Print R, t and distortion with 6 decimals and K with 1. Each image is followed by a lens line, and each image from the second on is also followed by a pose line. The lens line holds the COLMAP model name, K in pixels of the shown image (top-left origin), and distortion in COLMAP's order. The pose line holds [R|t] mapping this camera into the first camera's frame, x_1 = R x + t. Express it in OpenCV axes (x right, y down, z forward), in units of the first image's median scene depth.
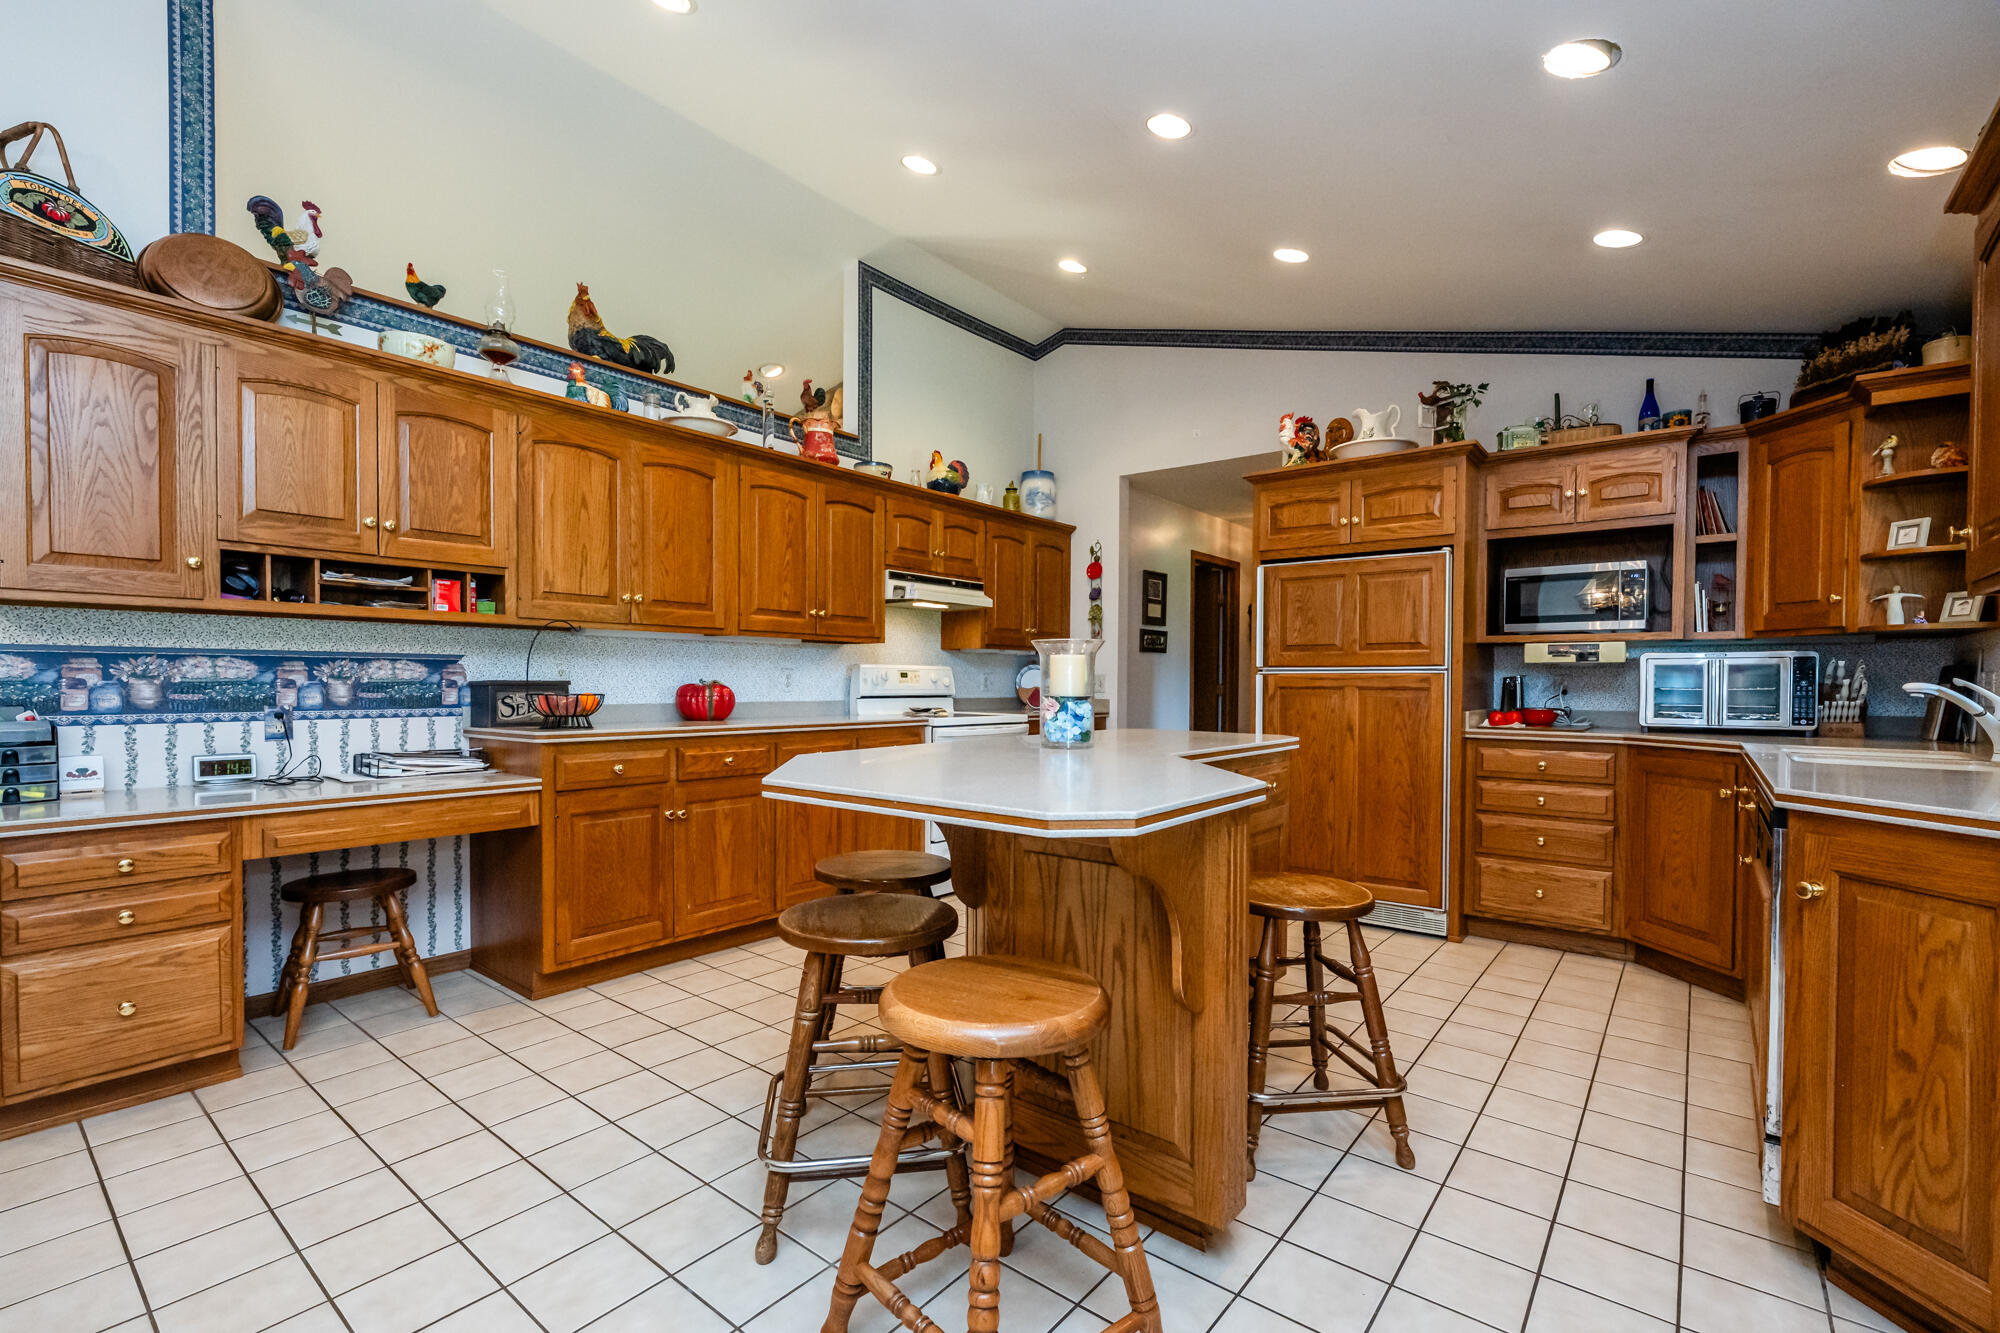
lens RADIAL K [[880.8, 0, 998.1], [0, 880.8, 685.9], [0, 0, 1]] dist [-0.001295, -0.000221]
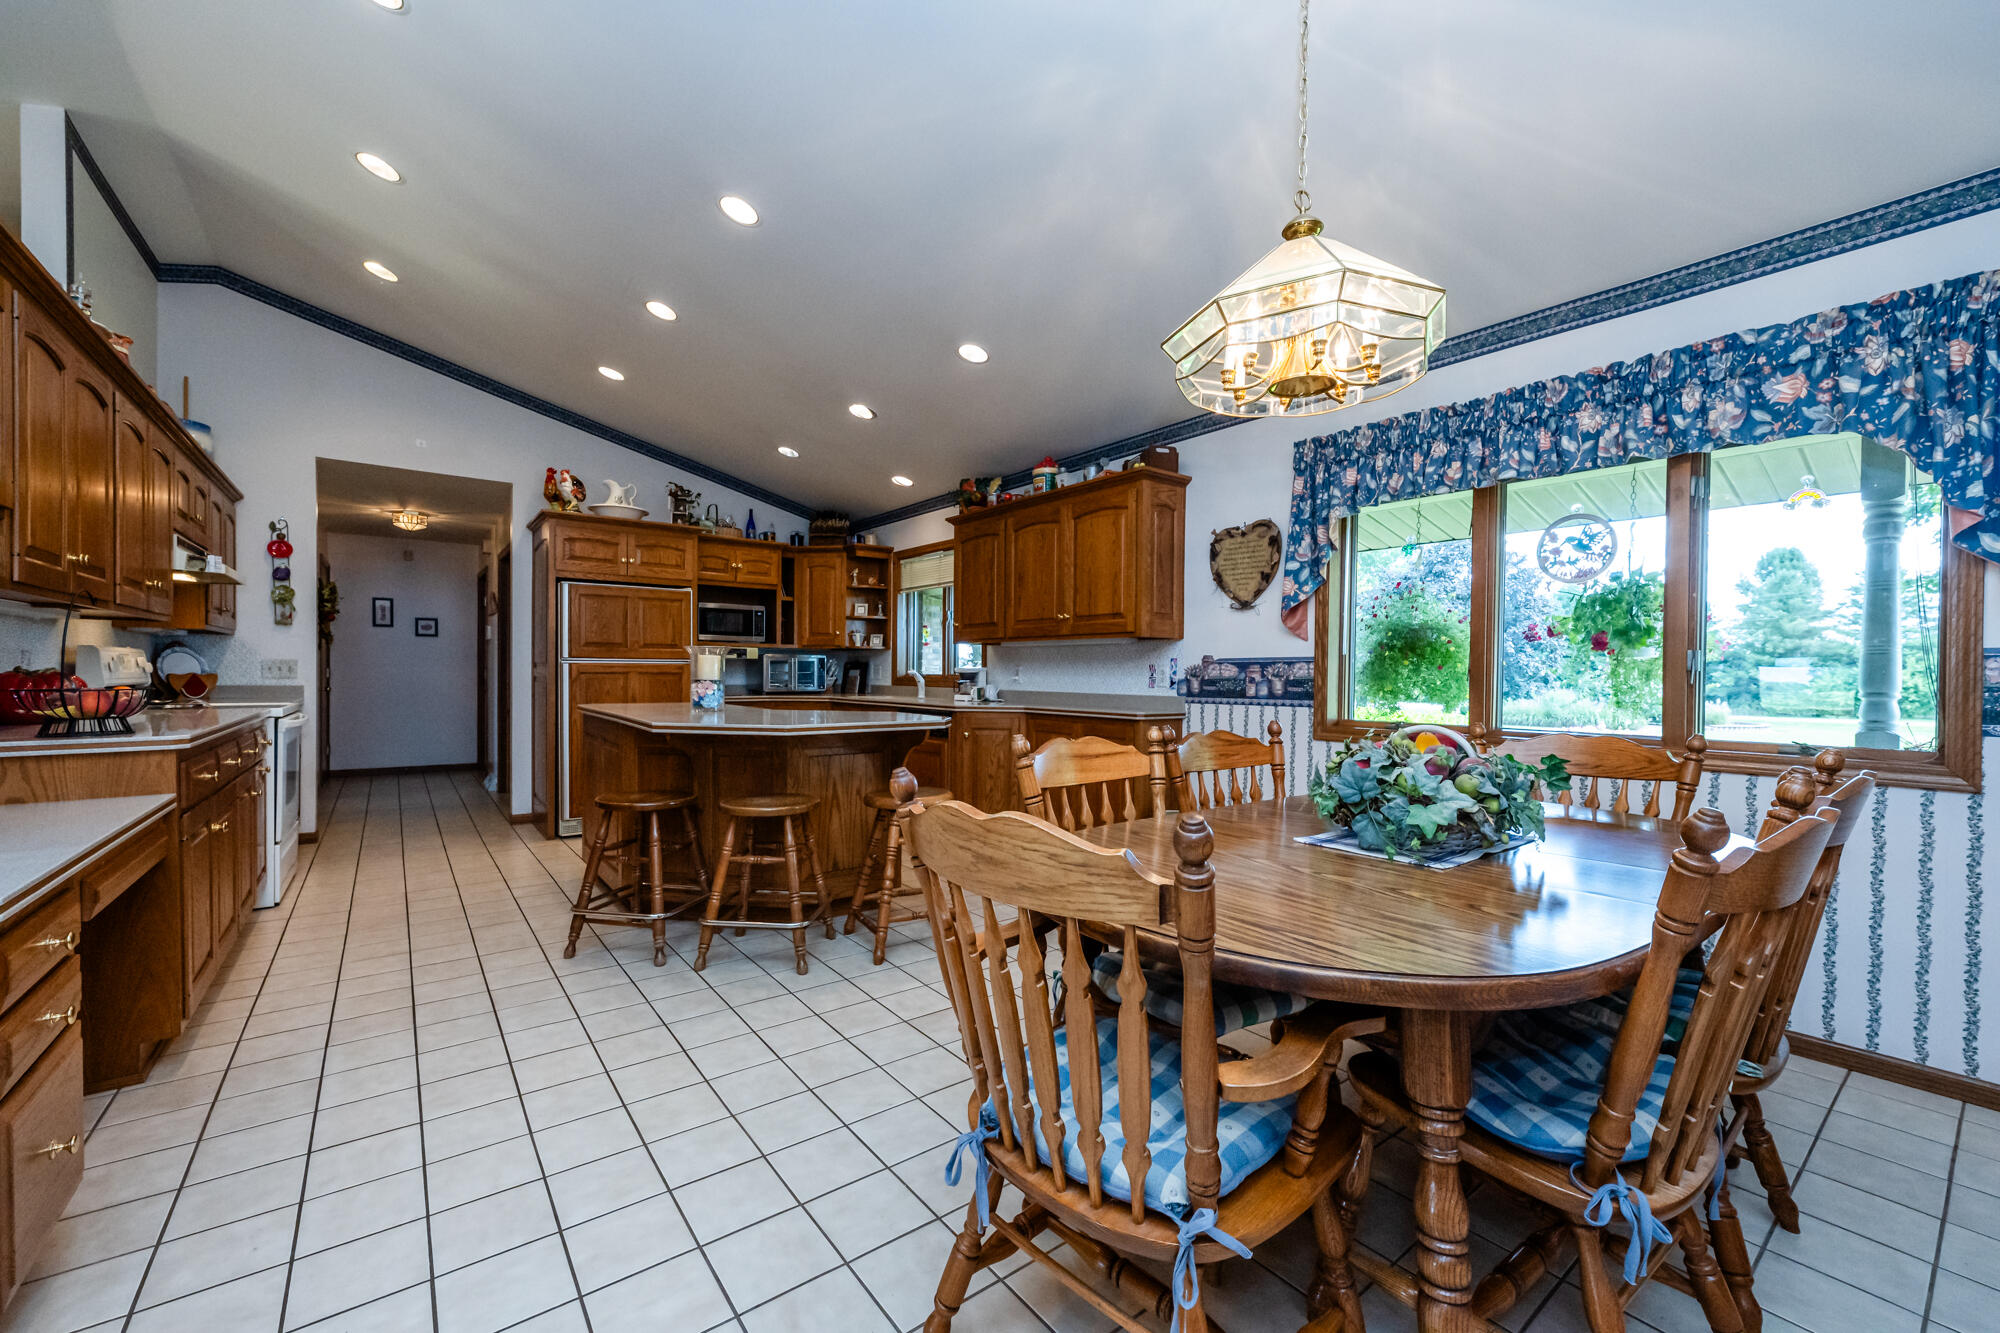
lens RADIAL K [[796.0, 0, 1000.0], [0, 796.0, 666.5], [0, 0, 1]] dist [-0.000739, -0.000085]
pose [[0.236881, 0.001780, 0.971537, -0.797682], [-0.001246, 0.999998, -0.001528, -0.007714], [-0.971538, -0.000848, 0.236883, 0.072742]]
